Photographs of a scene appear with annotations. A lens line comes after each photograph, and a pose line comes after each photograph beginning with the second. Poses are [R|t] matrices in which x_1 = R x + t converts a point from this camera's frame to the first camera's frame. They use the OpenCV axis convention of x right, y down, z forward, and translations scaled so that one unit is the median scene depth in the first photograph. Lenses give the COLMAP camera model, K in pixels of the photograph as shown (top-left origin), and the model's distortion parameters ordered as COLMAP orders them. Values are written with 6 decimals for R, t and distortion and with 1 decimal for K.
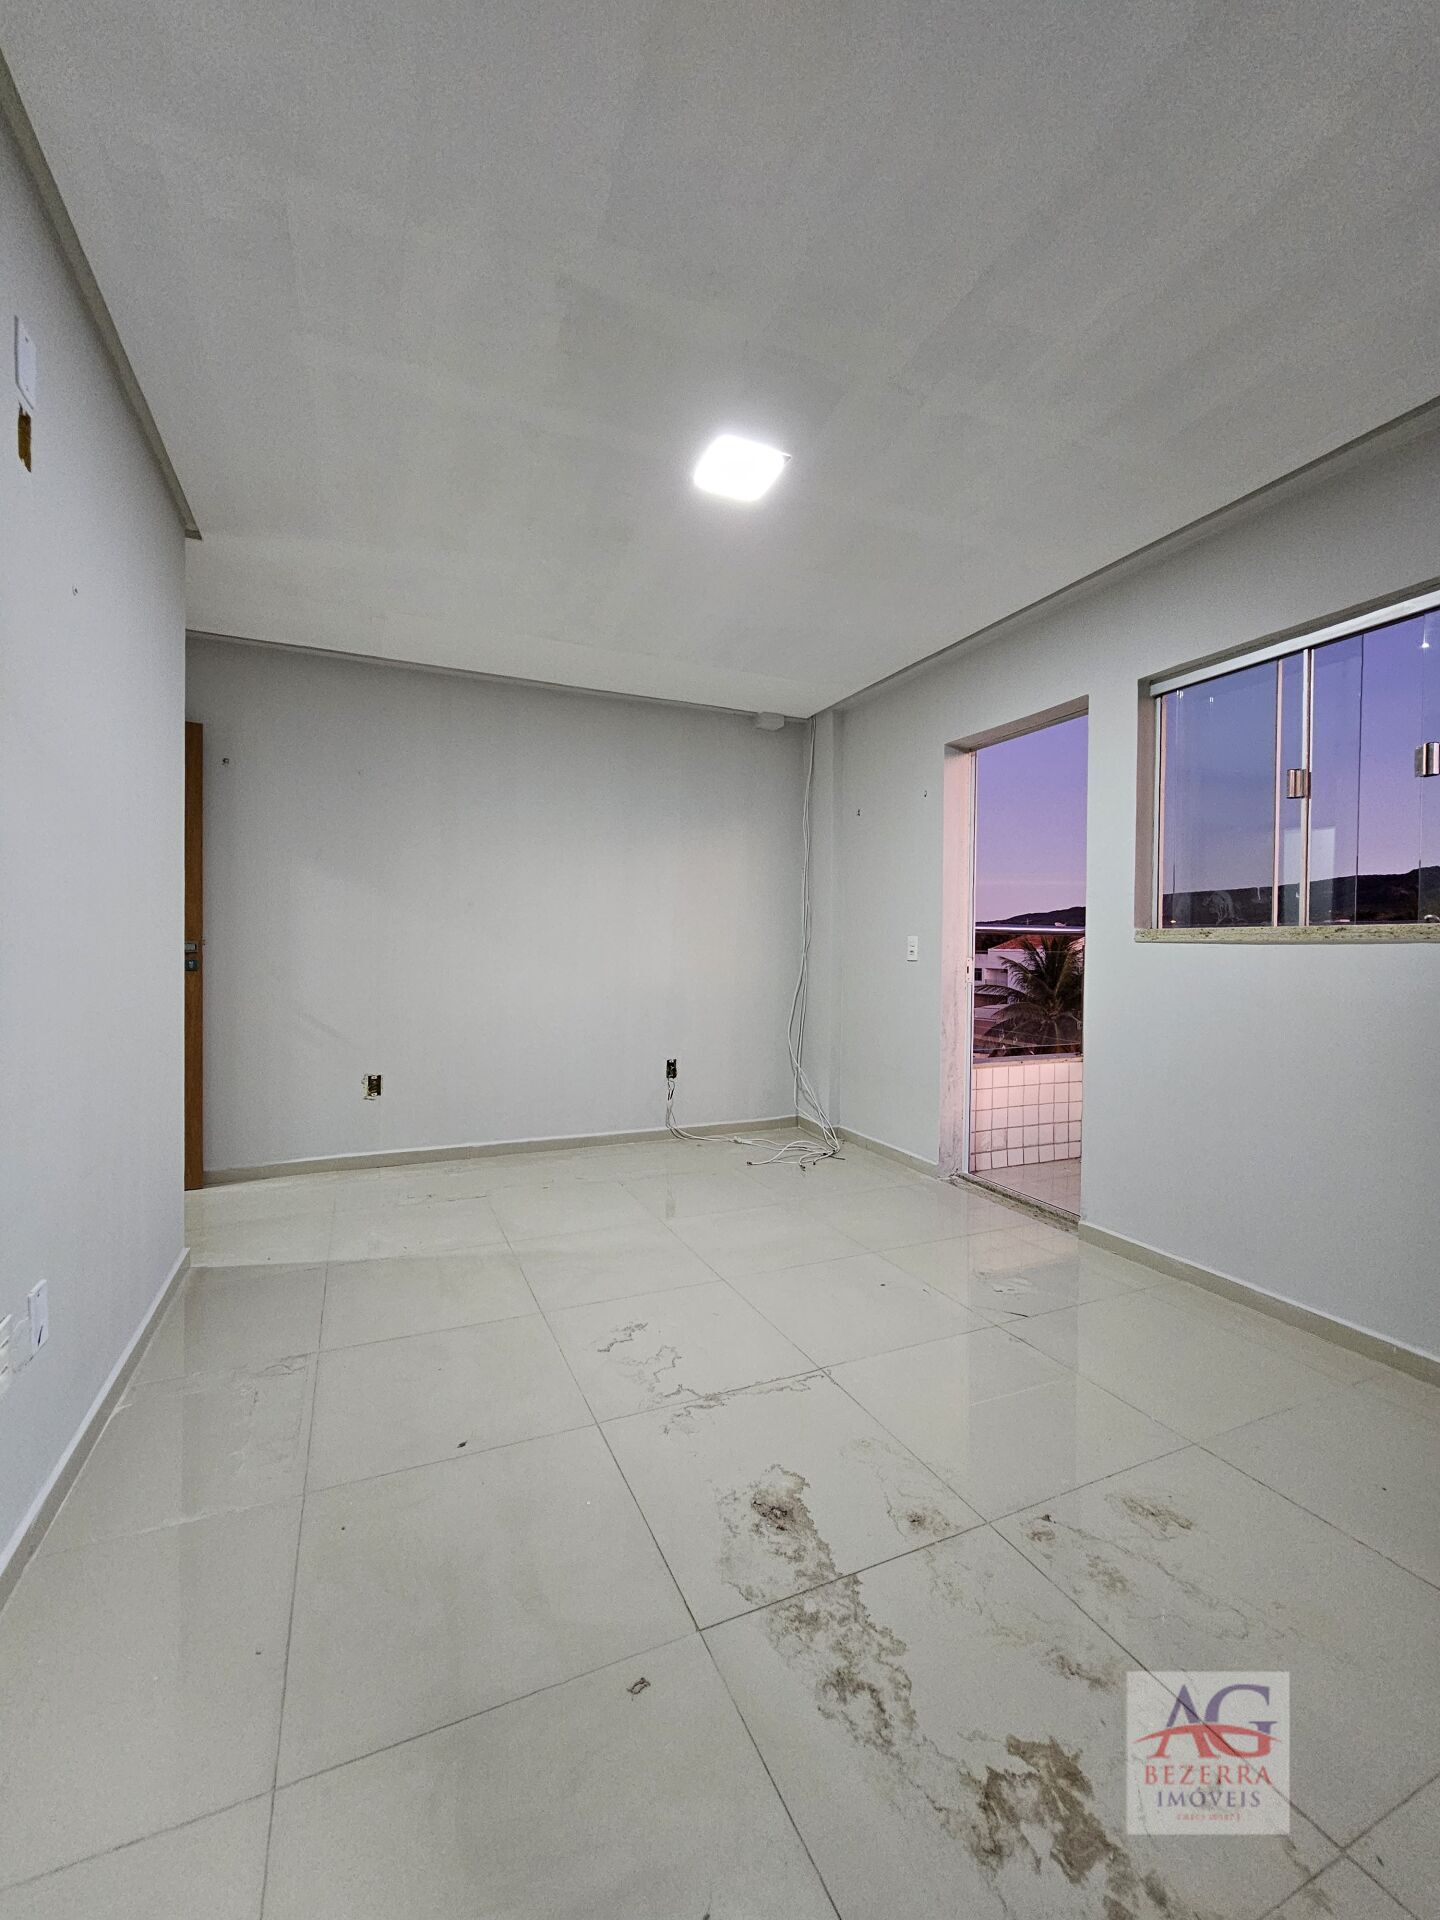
lens RADIAL K [[786.1, 0, 719.9], [0, 786.1, 950.7], [0, 0, 1]] dist [-0.008073, 0.002444]
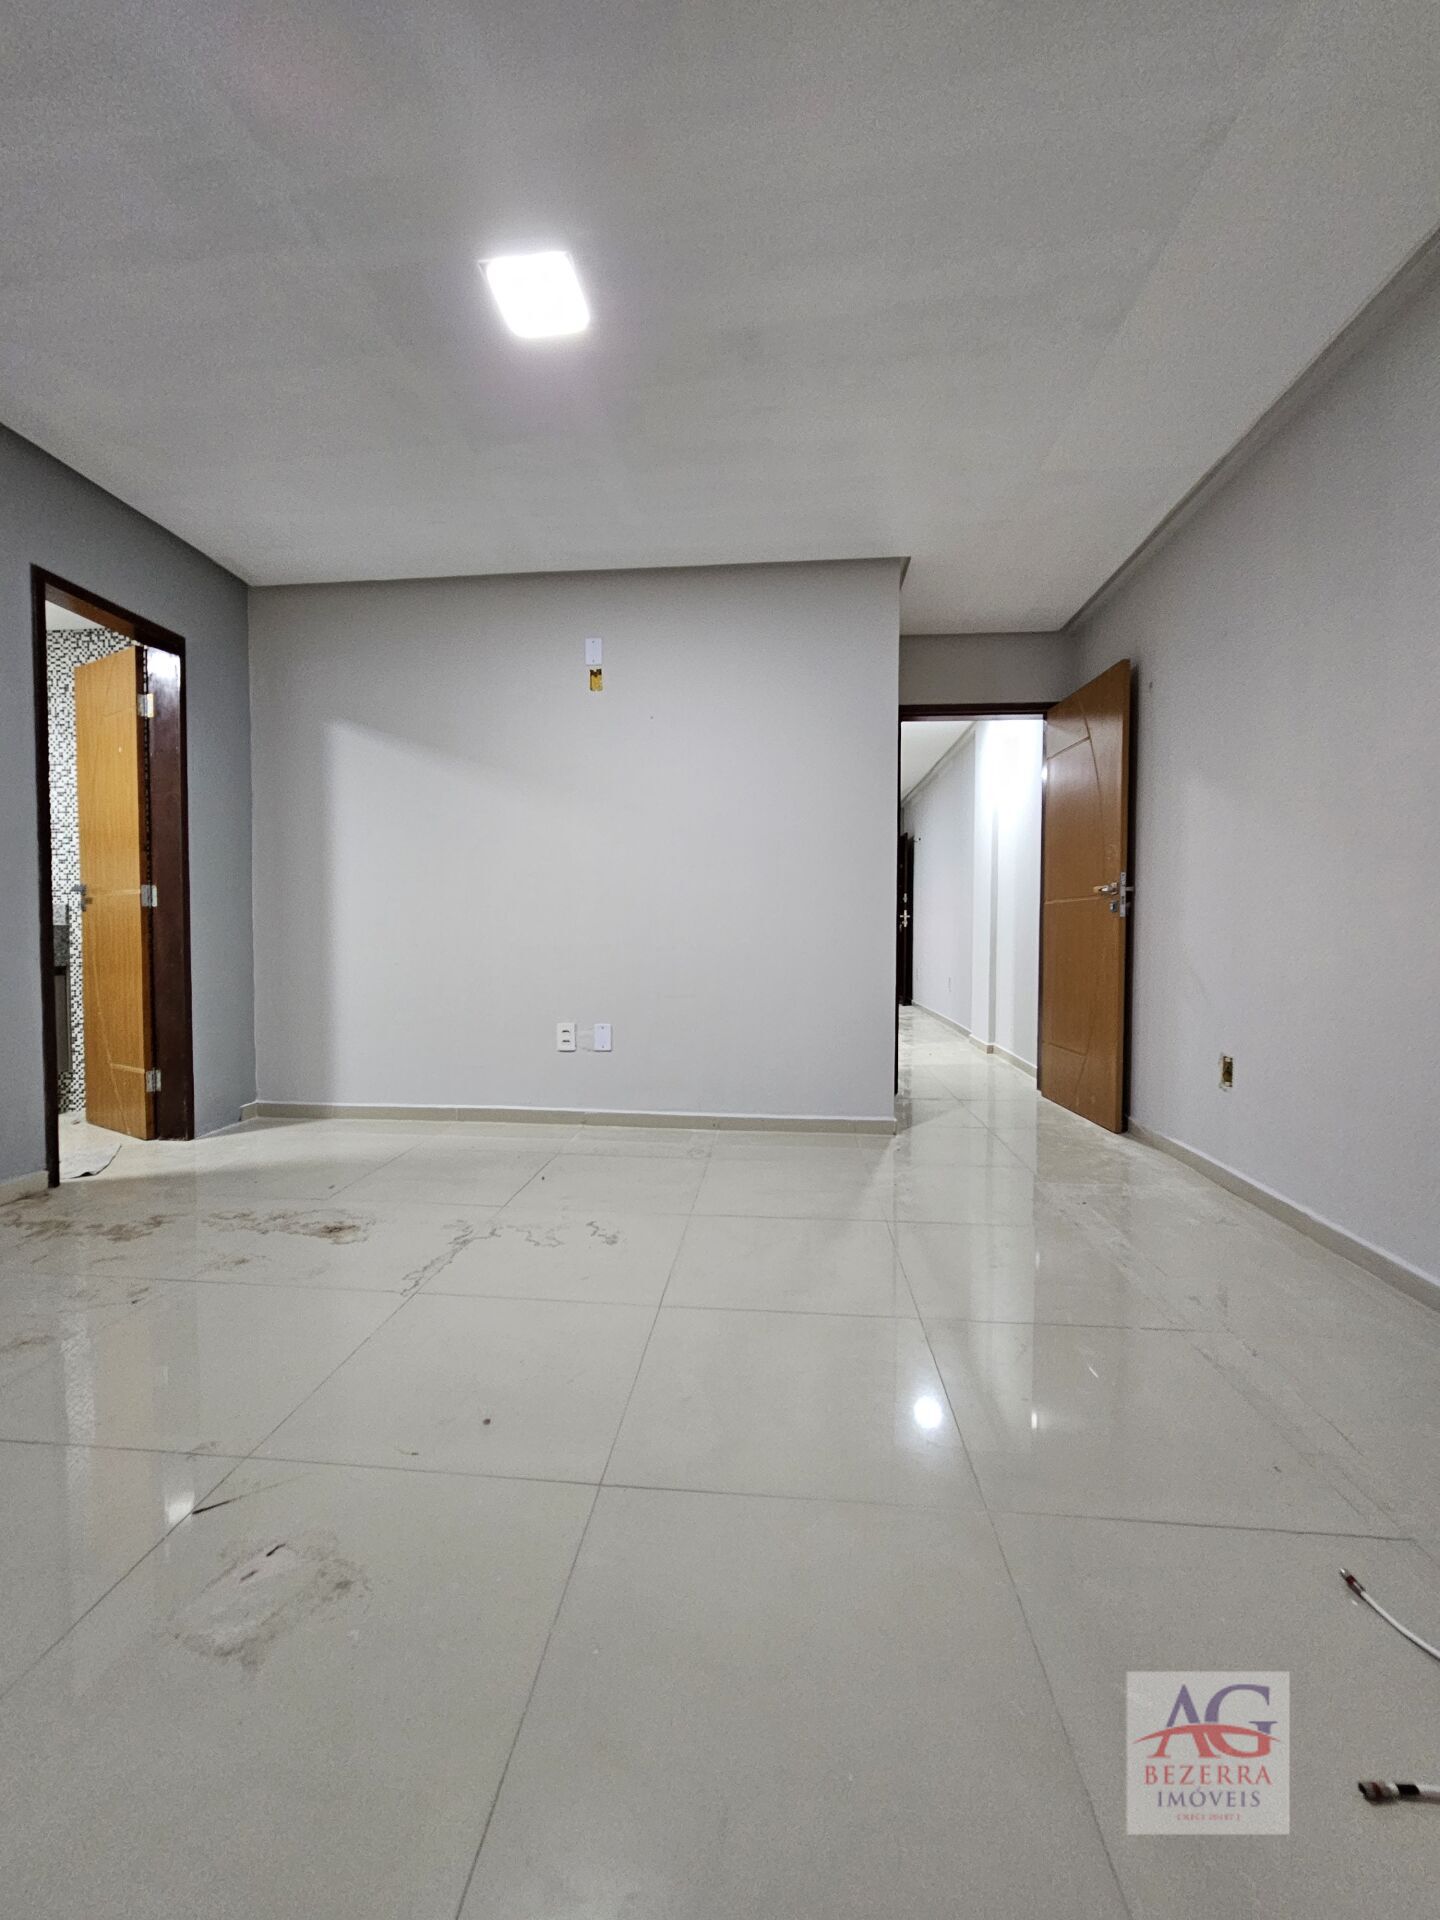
lens RADIAL K [[786.1, 0, 711.2], [0, 786.1, 951.0], [0, 0, 1]] dist [-0.008073, 0.002444]
pose [[-0.500265, 0.011865, -0.865791, 0.786311], [-0.013958, 0.999666, 0.021764, 0.104847], [0.865760, 0.022972, -0.499932, 1.834203]]
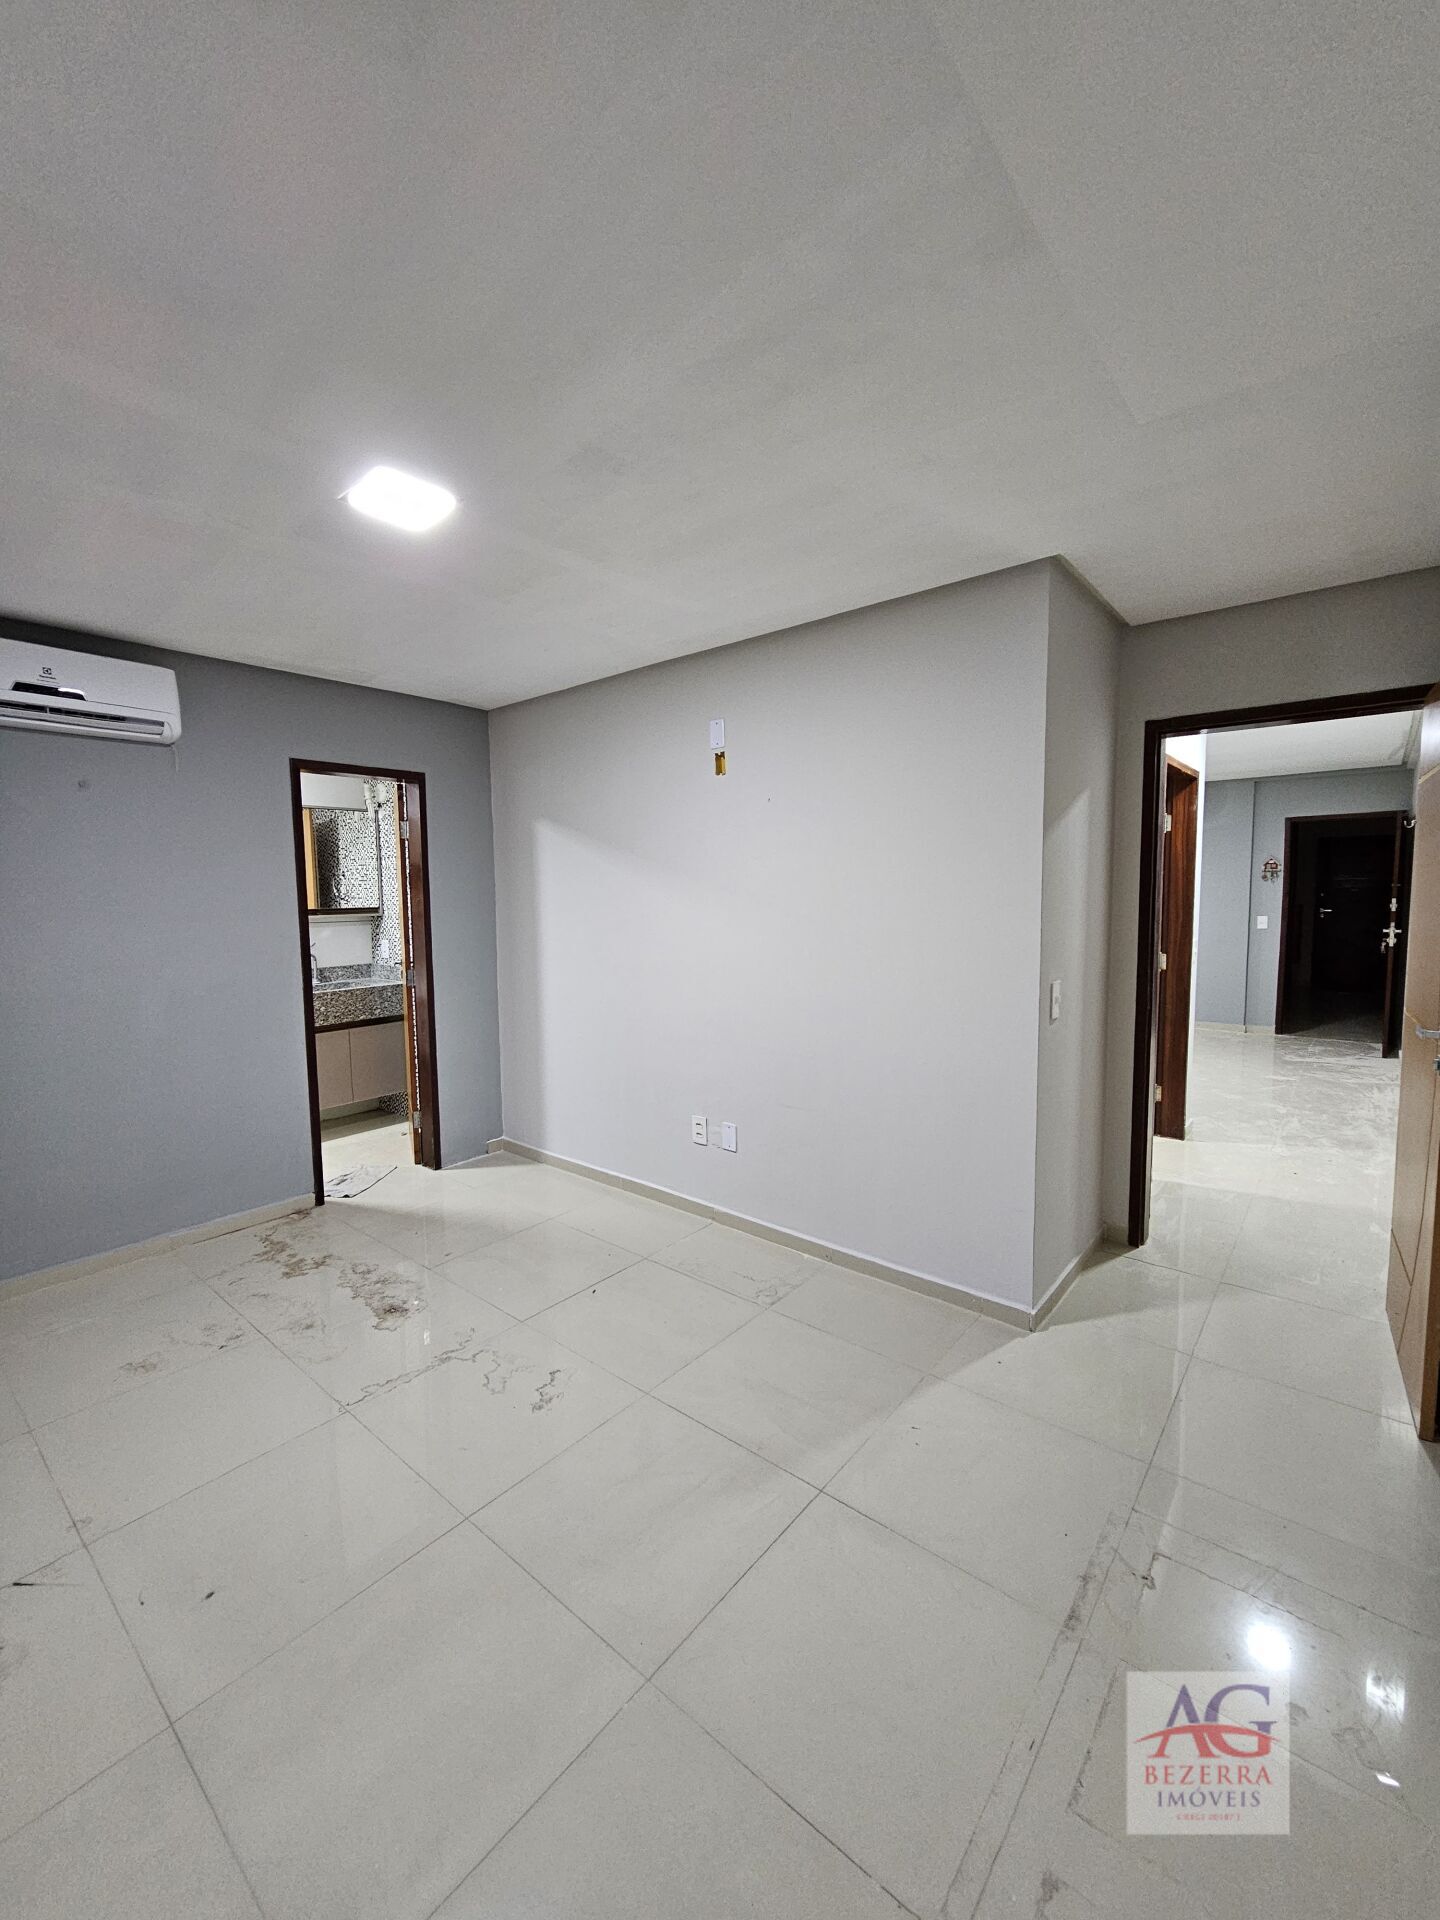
lens RADIAL K [[786.1, 0, 713.4], [0, 786.1, 957.9], [0, 0, 1]] dist [-0.008073, 0.002444]
pose [[-0.902894, 0.037447, -0.428230, 0.116955], [-0.000276, 0.996148, 0.087692, -0.201152], [0.429864, 0.079295, -0.899405, 2.240493]]
